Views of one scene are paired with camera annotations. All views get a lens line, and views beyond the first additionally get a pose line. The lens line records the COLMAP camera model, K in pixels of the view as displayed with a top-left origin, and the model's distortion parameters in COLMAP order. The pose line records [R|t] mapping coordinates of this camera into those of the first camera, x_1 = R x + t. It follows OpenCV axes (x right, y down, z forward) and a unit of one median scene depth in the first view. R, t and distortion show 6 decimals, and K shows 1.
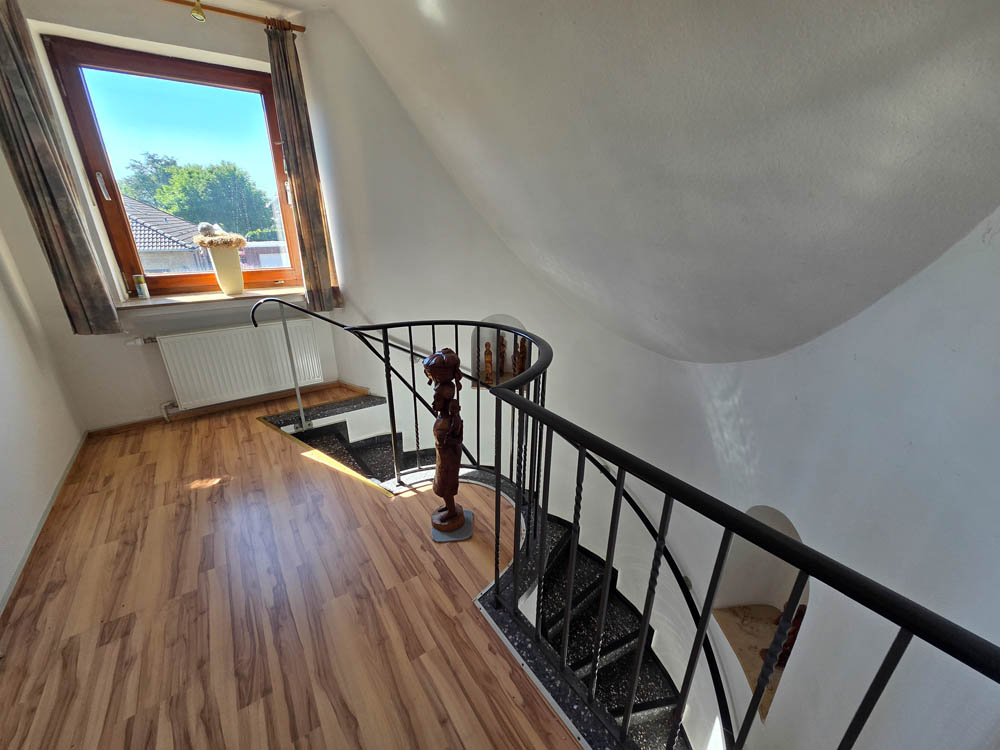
lens RADIAL K [[406.6, 0, 498.6], [0, 406.6, 372.9], [0, 0, 1]] dist [0.000587, 0.000197]
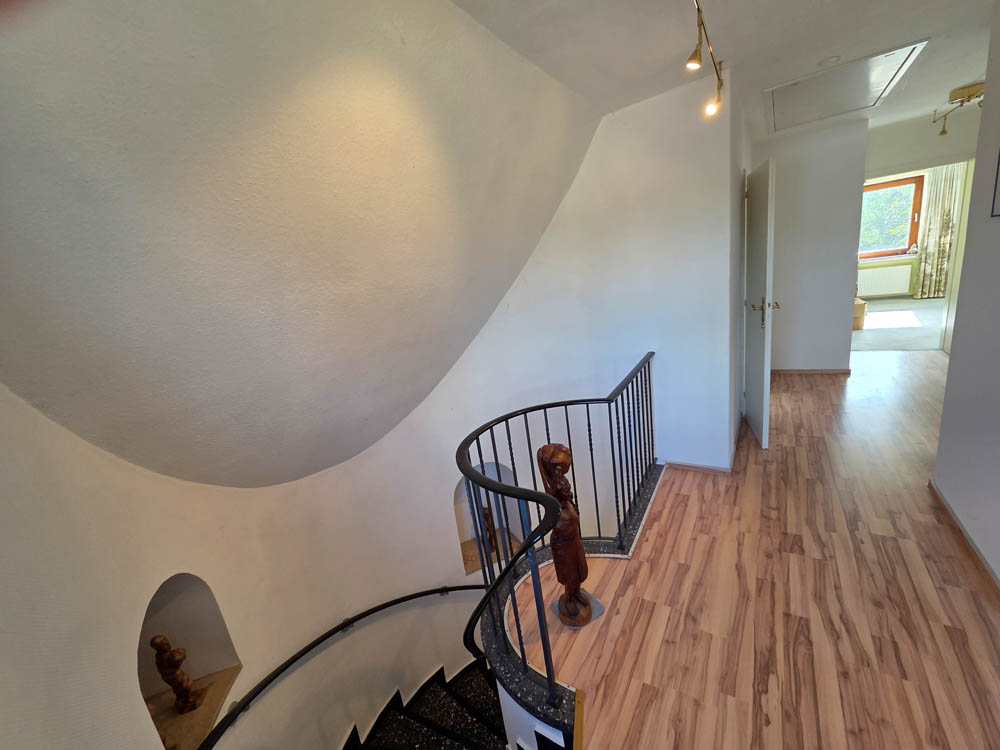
lens RADIAL K [[406.6, 0, 499.8], [0, 406.6, 375.9], [0, 0, 1]] dist [0.000587, 0.000197]
pose [[-0.383080, -0.177403, 0.906520, -1.087540], [0.460476, 0.814074, 0.353901, -0.680917], [-0.800757, 0.553003, -0.230166, 1.376085]]
